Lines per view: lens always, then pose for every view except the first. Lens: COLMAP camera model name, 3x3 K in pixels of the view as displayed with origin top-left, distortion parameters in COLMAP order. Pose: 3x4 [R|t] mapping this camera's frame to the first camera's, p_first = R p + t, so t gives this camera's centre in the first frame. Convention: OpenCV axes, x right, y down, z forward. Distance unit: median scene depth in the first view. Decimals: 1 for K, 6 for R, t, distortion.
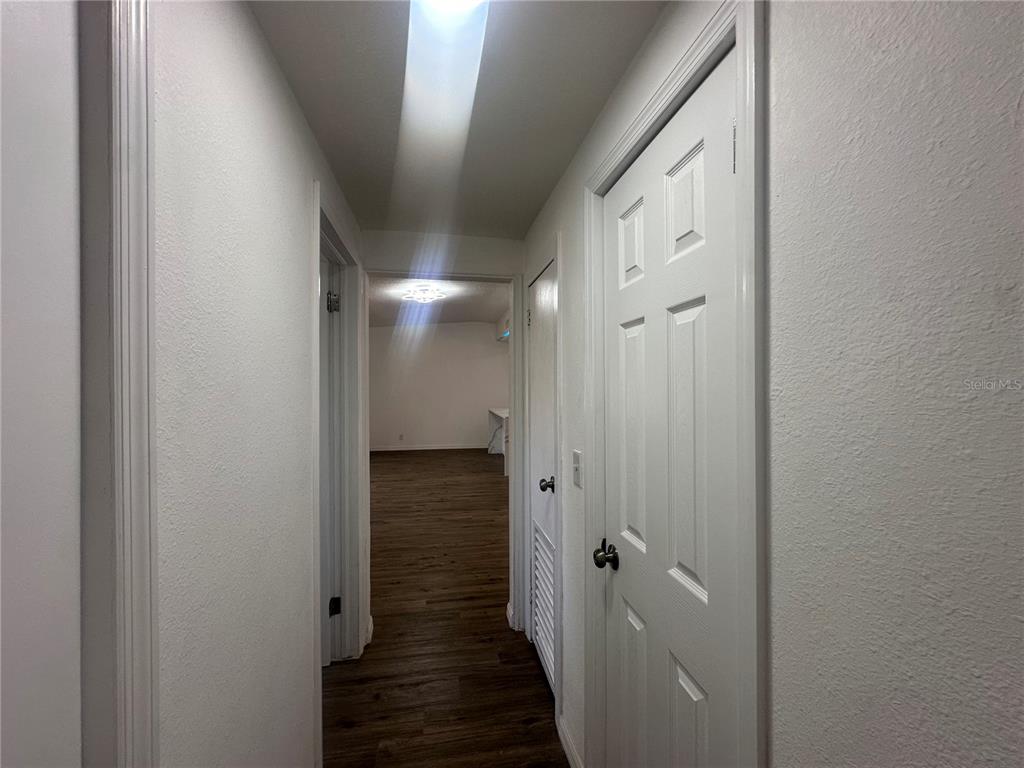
lens RADIAL K [[409.5, 0, 510.5], [0, 409.5, 382.6], [0, 0, 1]] dist [-0.001434, 0.000016]
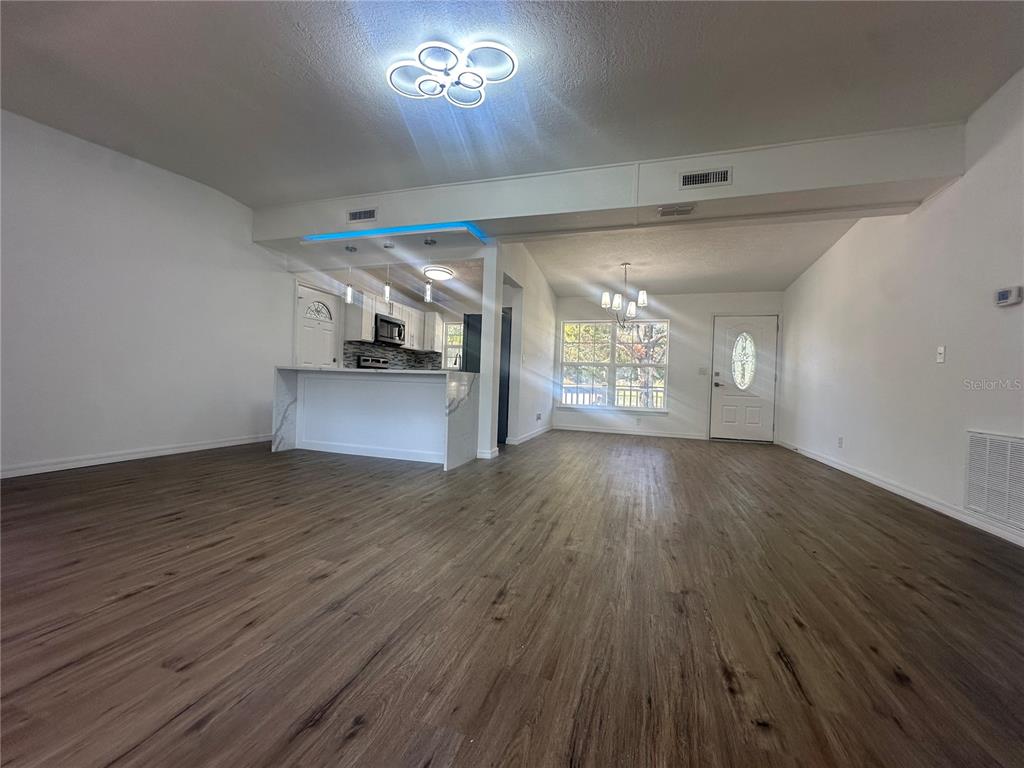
lens RADIAL K [[407.1, 0, 510.4], [0, 407.1, 384.3], [0, 0, 1]] dist [-0.002619, 0.000221]
pose [[0.465356, 0.015323, 0.884991, -0.702496], [-0.039268, 0.999223, 0.003347, 0.137424], [-0.884252, -0.036309, 0.465596, 0.921865]]
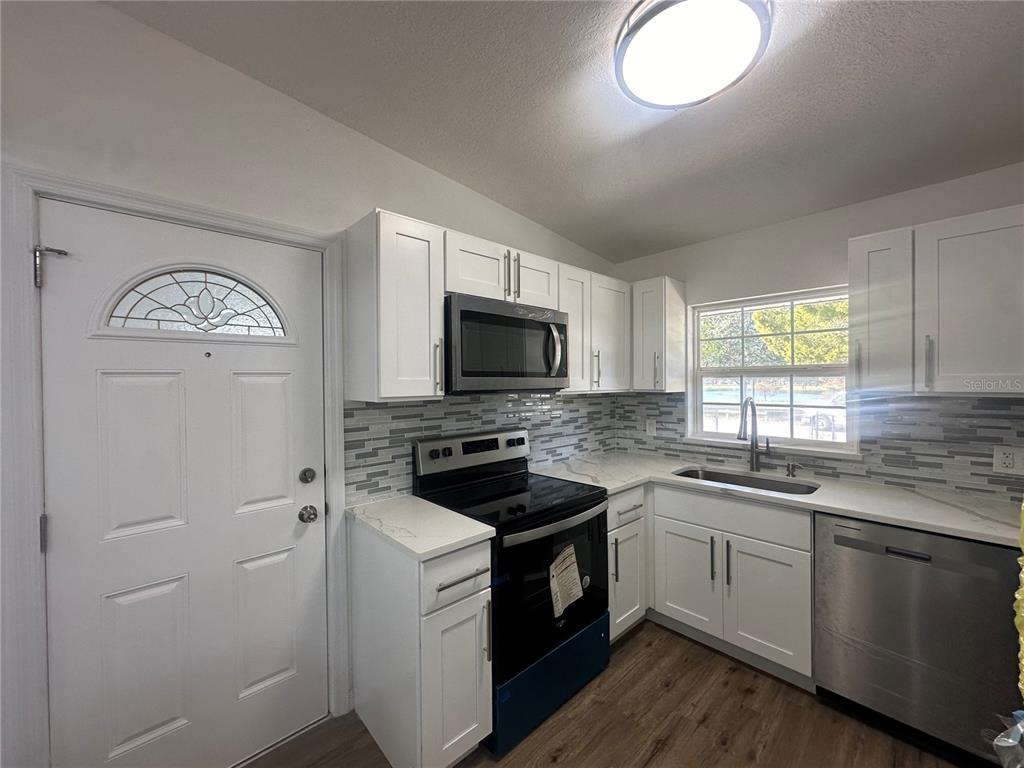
lens RADIAL K [[408.0, 0, 510.2], [0, 408.0, 385.1], [0, 0, 1]] dist [-0.003440, 0.000283]
pose [[0.840820, -0.009071, 0.541239, 0.203587], [0.002754, 0.999918, 0.012480, -0.008648], [-0.541308, -0.009003, 0.840776, 1.671768]]
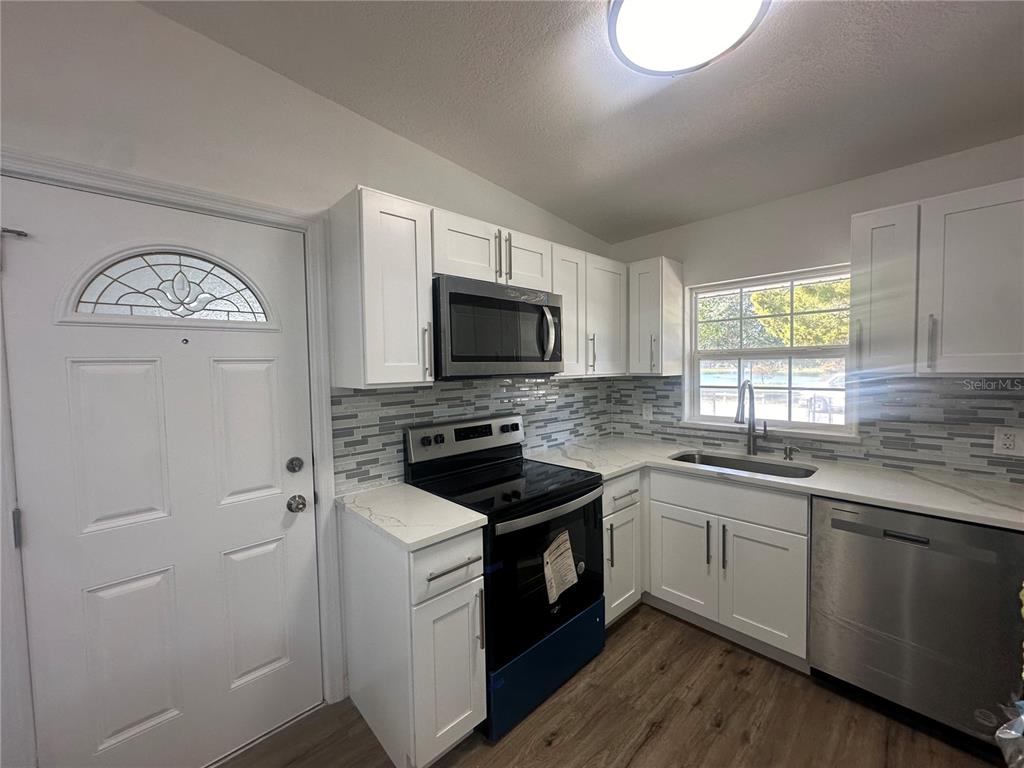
lens RADIAL K [[408.0, 0, 510.2], [0, 408.0, 385.1], [0, 0, 1]] dist [-0.003440, 0.000283]
pose [[0.838073, -0.037212, 0.544287, 0.214981], [0.012486, 0.998718, 0.049054, -0.008203], [-0.545415, -0.034315, 0.837464, 1.677999]]
